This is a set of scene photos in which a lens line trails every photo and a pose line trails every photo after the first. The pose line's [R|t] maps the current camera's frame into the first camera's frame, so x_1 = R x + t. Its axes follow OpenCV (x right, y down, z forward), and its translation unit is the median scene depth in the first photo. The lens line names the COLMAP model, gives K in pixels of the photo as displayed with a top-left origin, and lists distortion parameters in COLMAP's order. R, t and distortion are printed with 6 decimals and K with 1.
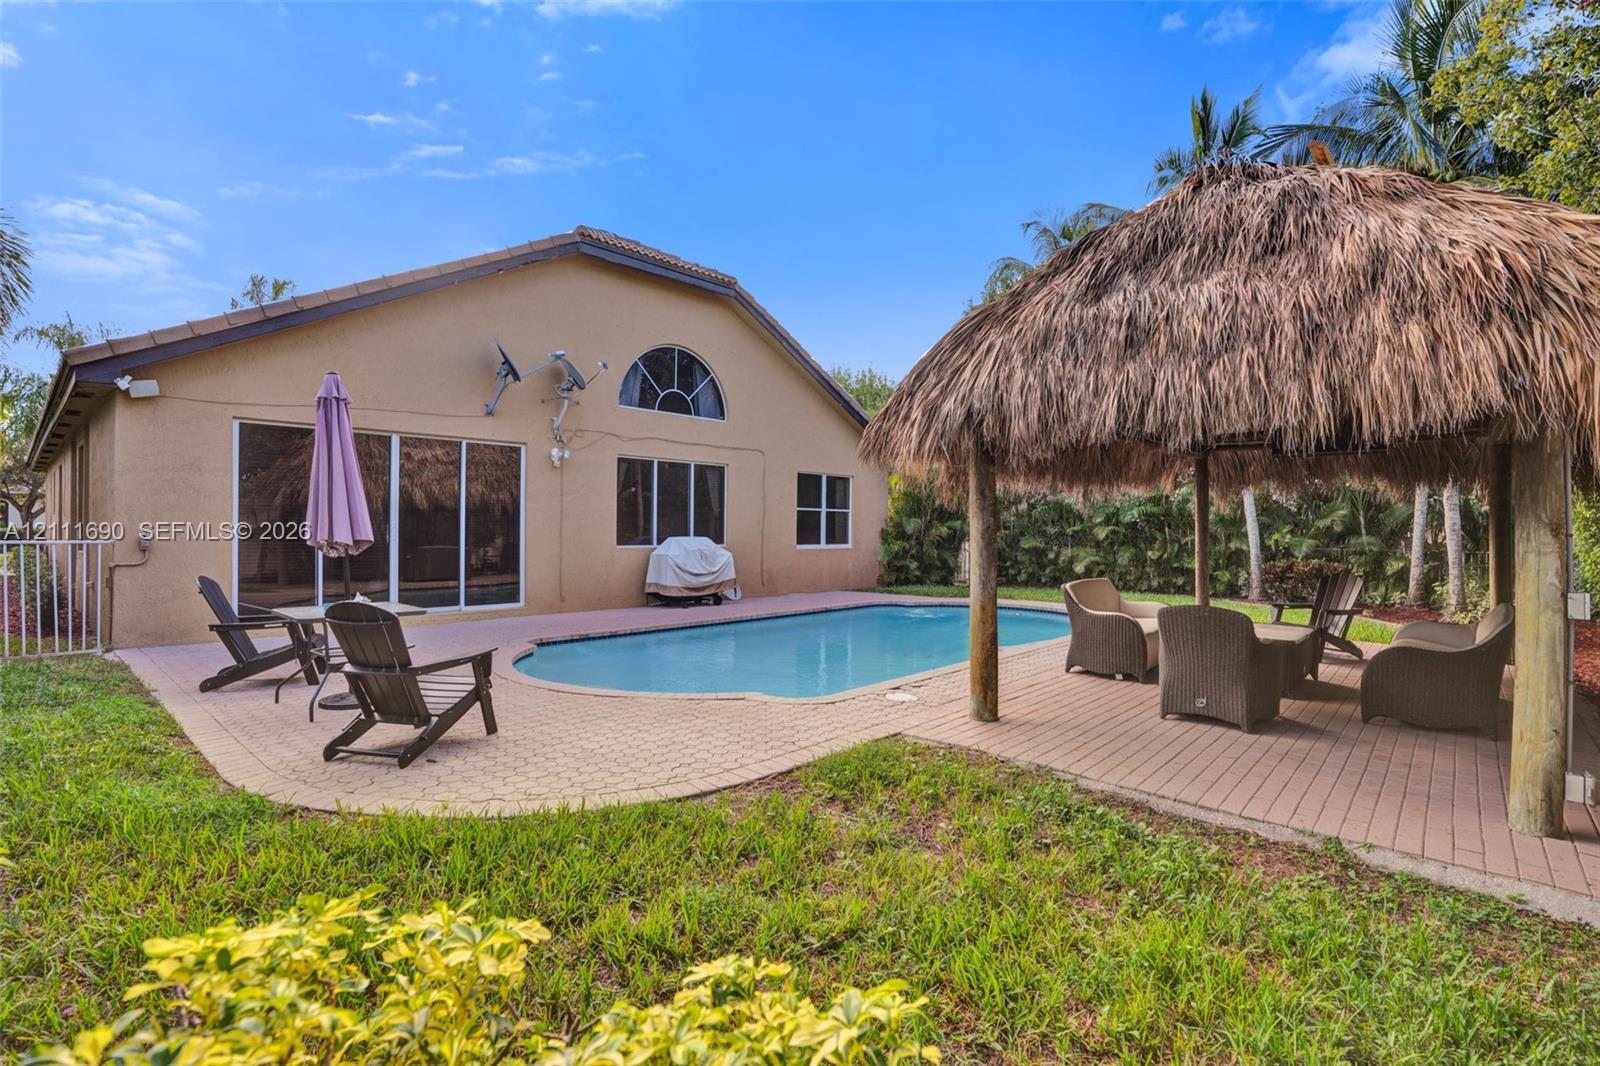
lens RADIAL K [[771.4, 0, 801.5], [0, 771.4, 526.7], [0, 0, 1]] dist [-0.048396, 0.001042]
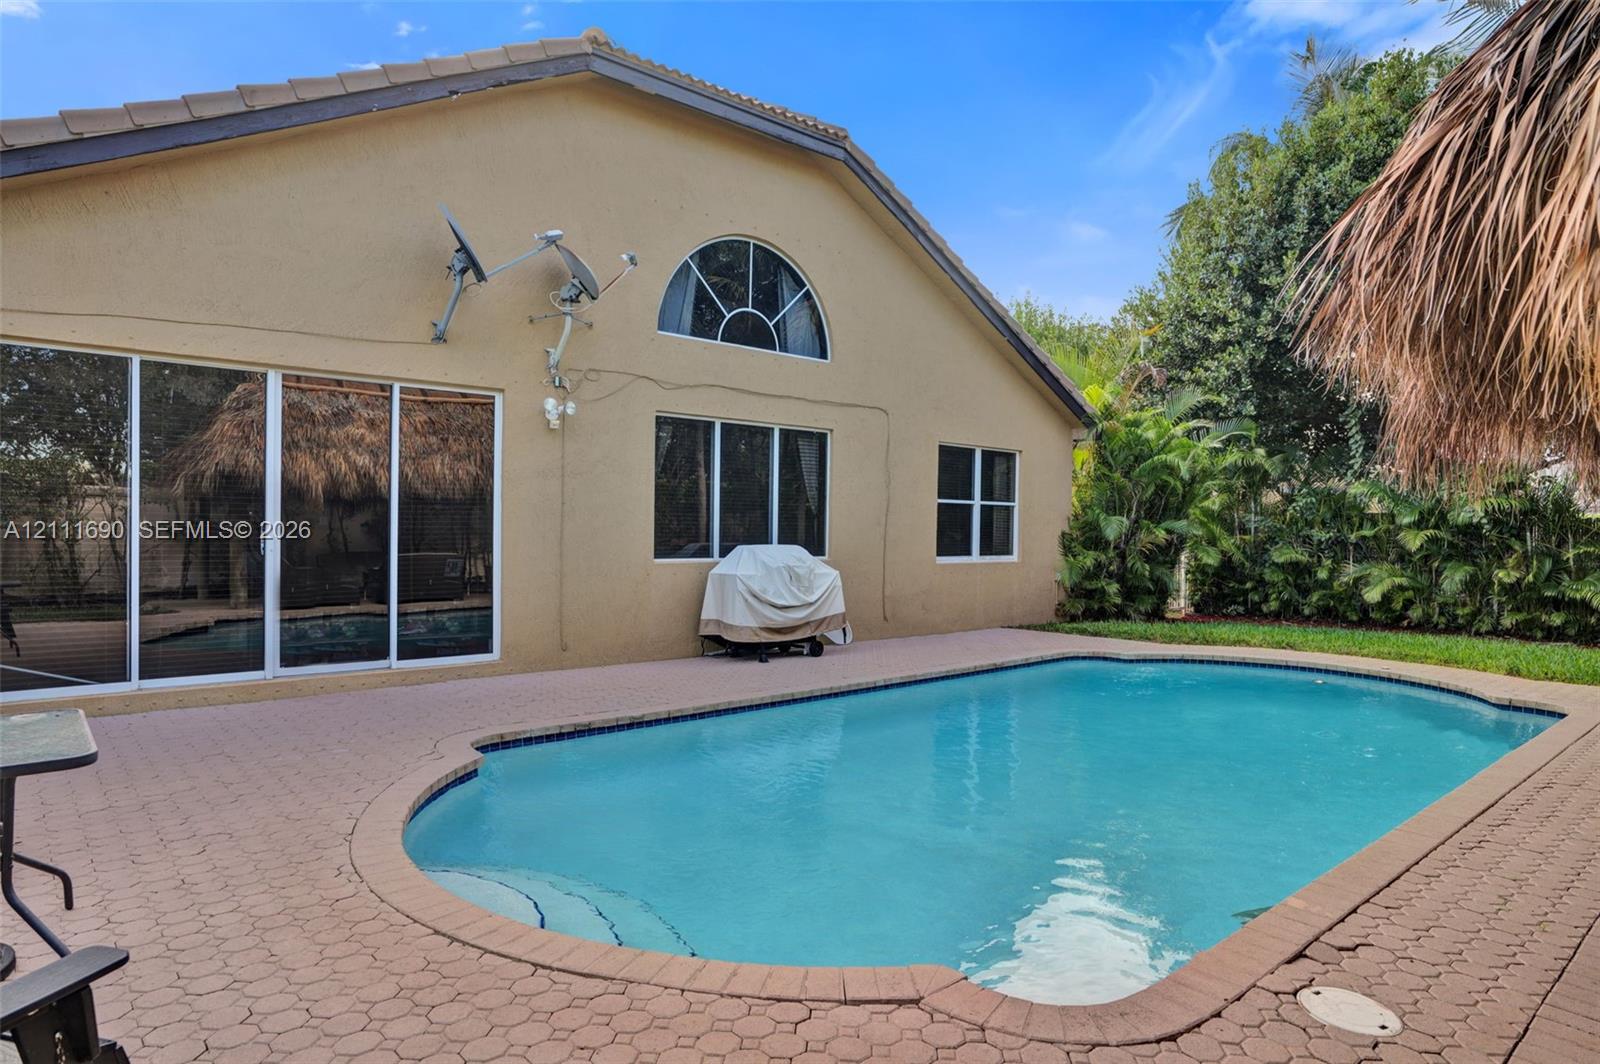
lens RADIAL K [[771.4, 0, 801.5], [0, 771.4, 525.7], [0, 0, 1]] dist [-0.048396, 0.001042]
pose [[0.994758, 0.005196, -0.102121, -0.056709], [-0.004776, 0.999979, 0.004351, -0.005106], [0.102142, -0.003841, 0.994762, 0.378508]]
